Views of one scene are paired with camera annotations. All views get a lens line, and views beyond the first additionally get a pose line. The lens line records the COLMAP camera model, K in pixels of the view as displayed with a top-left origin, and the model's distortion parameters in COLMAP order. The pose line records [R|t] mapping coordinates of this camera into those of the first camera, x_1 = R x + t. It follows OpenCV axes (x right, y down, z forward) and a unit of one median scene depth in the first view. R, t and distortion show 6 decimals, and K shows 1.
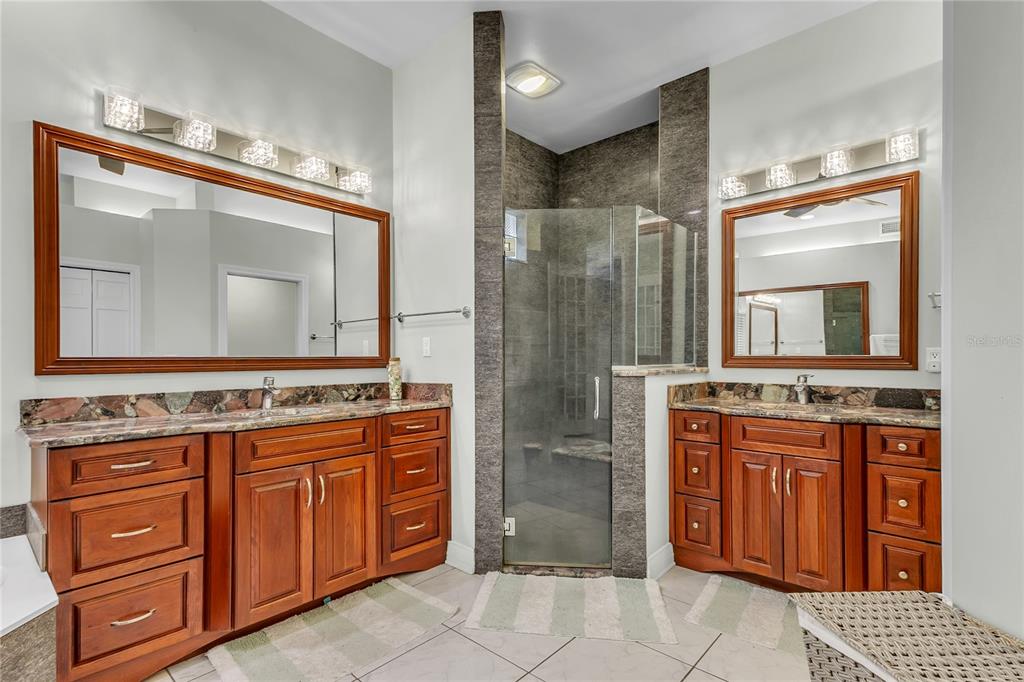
lens RADIAL K [[490.1, 0, 503.3], [0, 490.1, 356.7], [0, 0, 1]] dist [0.021376, -0.002973]
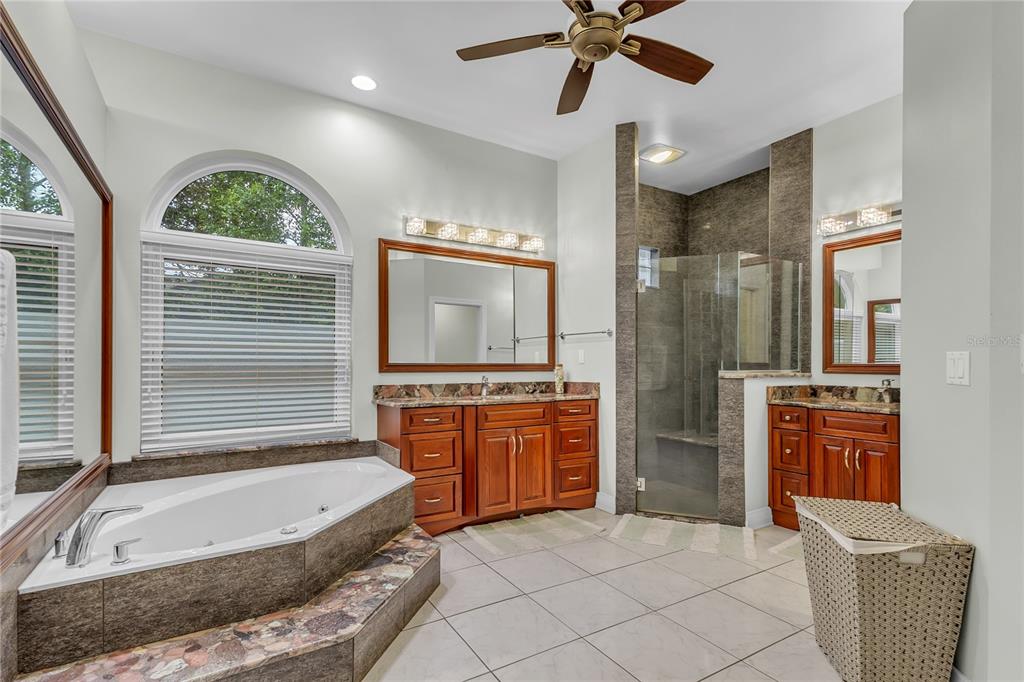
lens RADIAL K [[490.1, 0, 519.7], [0, 490.1, 356.8], [0, 0, 1]] dist [0.021376, -0.002973]
pose [[0.967709, -0.000156, -0.252070, 0.031315], [-0.003543, 0.999893, -0.014219, 0.001285], [0.252045, 0.014652, 0.967605, -0.456065]]
